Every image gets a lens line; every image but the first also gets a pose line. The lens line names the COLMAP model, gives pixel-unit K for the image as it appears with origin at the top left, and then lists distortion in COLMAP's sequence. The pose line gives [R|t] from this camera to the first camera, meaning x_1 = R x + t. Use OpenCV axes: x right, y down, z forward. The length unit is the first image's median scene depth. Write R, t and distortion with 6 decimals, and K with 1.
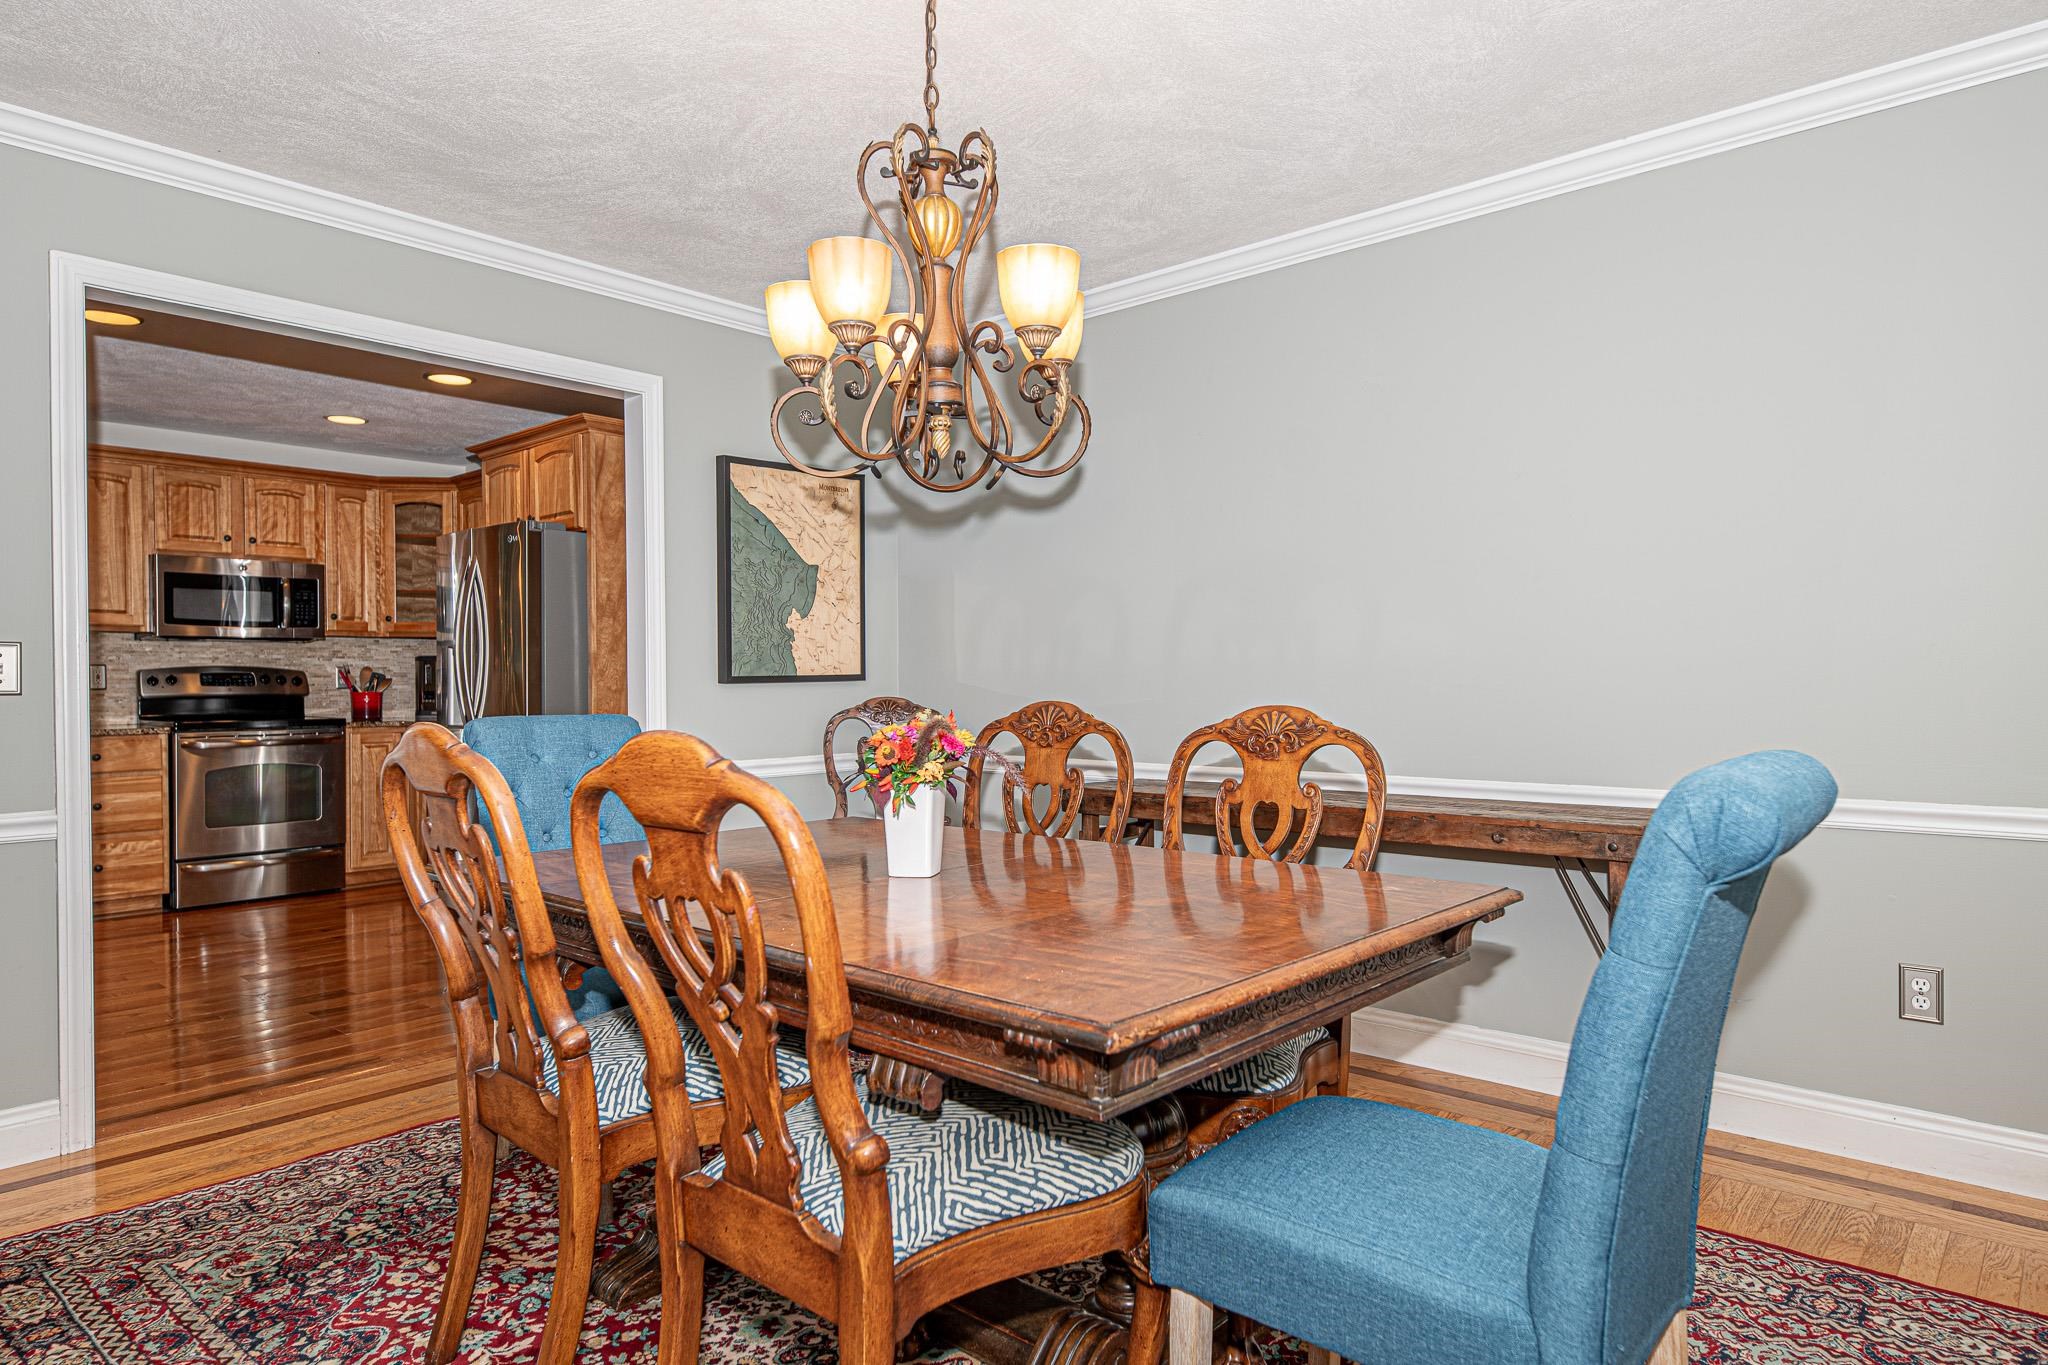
lens RADIAL K [[1206.1, 0, 1023.6], [0, 1206.1, 686.5], [0, 0, 1]] dist [0.004144, -0.000175]
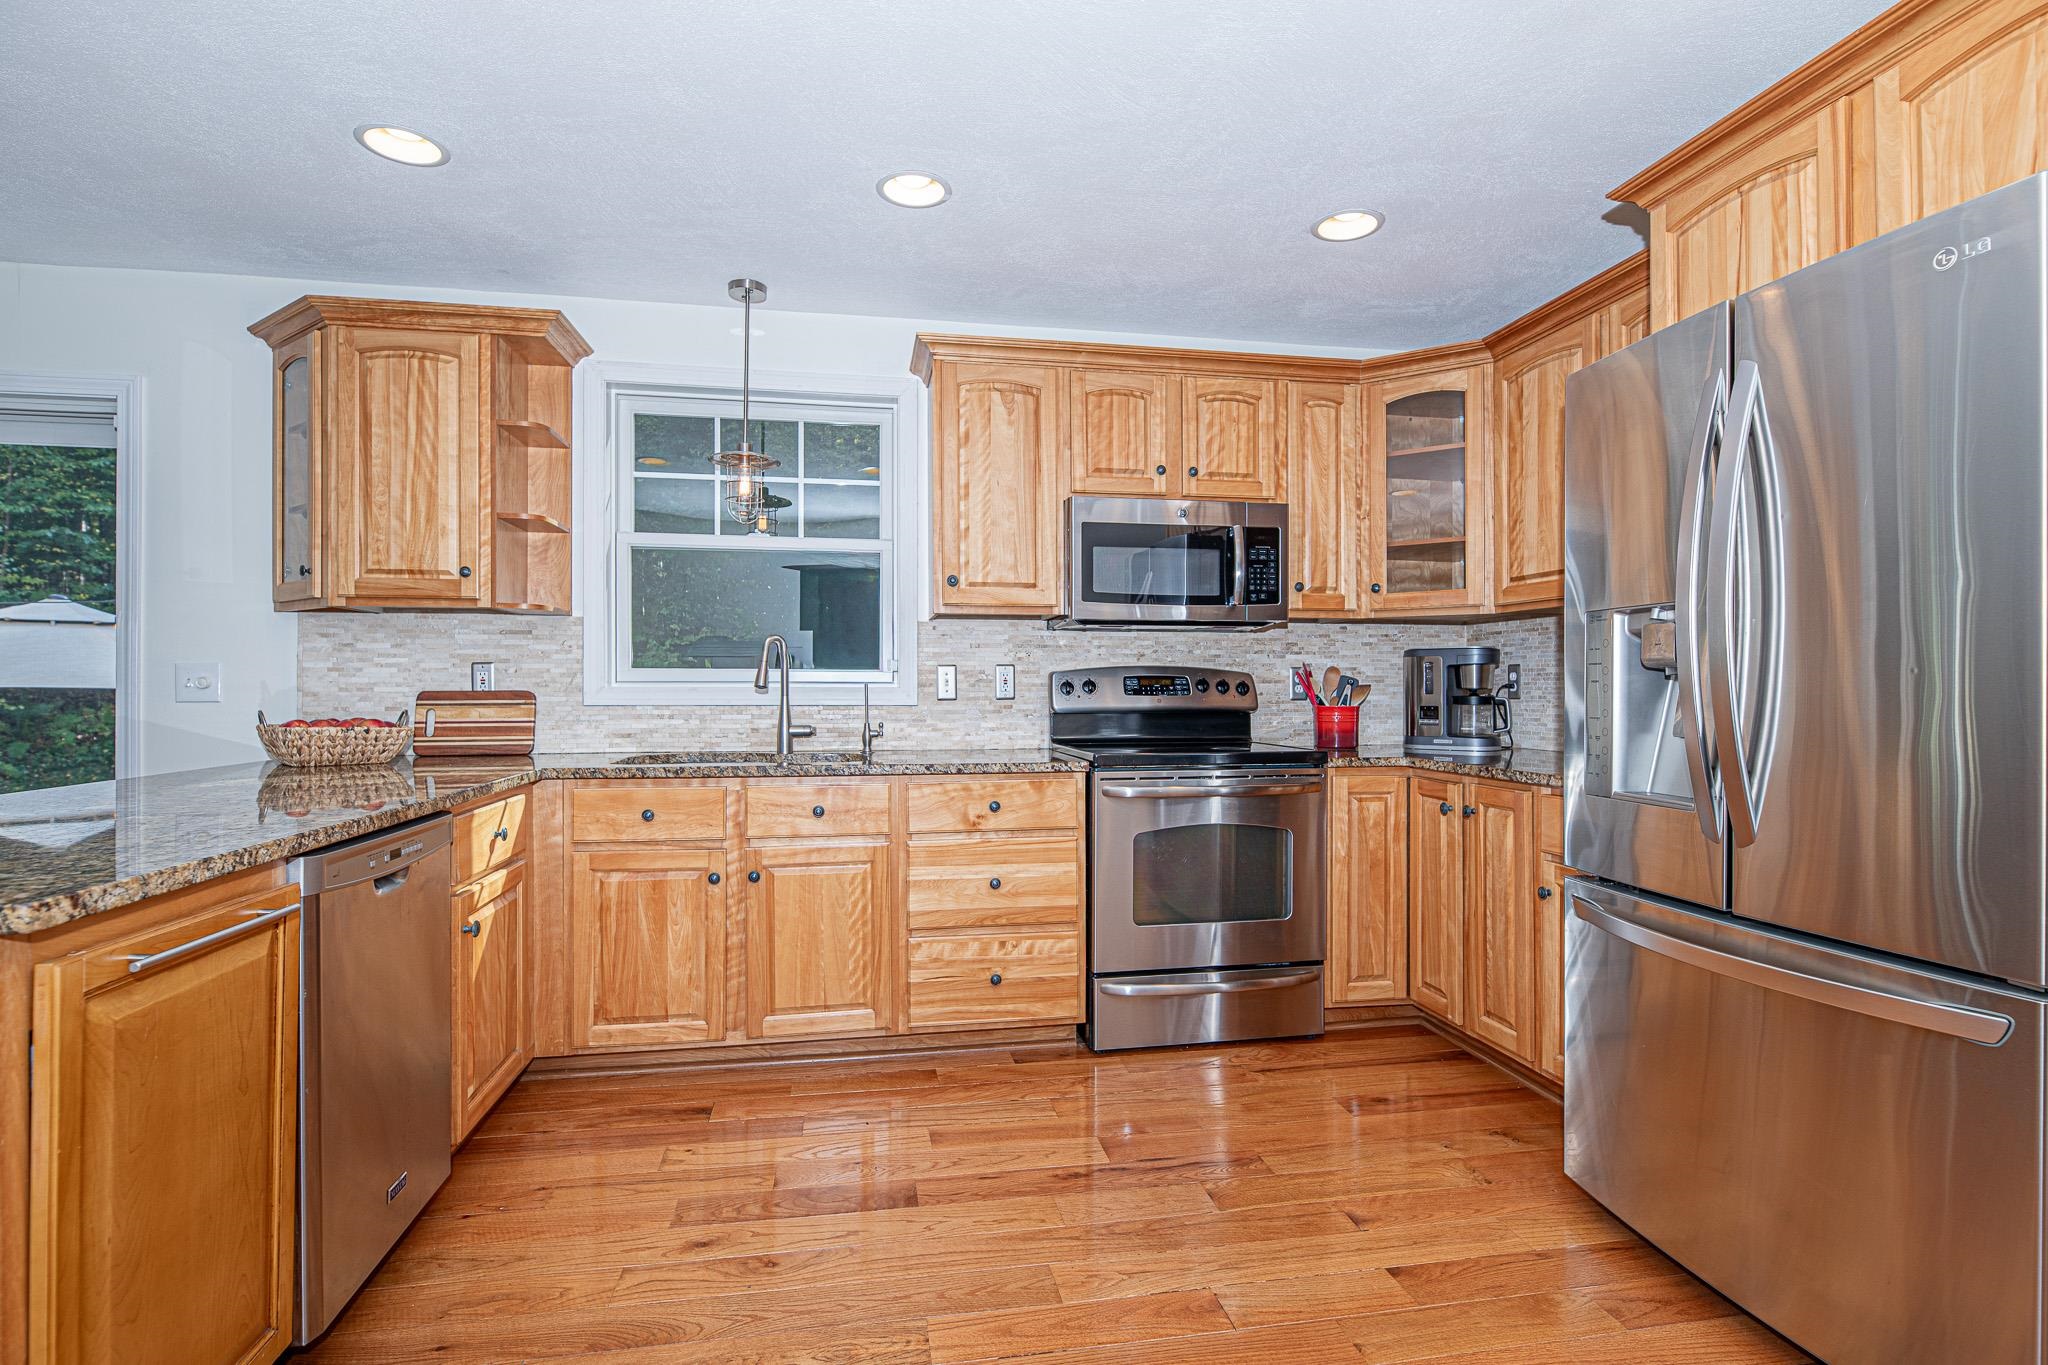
lens RADIAL K [[989.3, 0, 1031.1], [0, 989.3, 680.8], [0, 0, 1]] dist [0.001251, -0.001245]
pose [[0.785830, -0.000375, -0.618443, -0.374903], [-0.007189, 0.999927, -0.009741, -0.002672], [0.618401, 0.012101, 0.785769, 0.525555]]
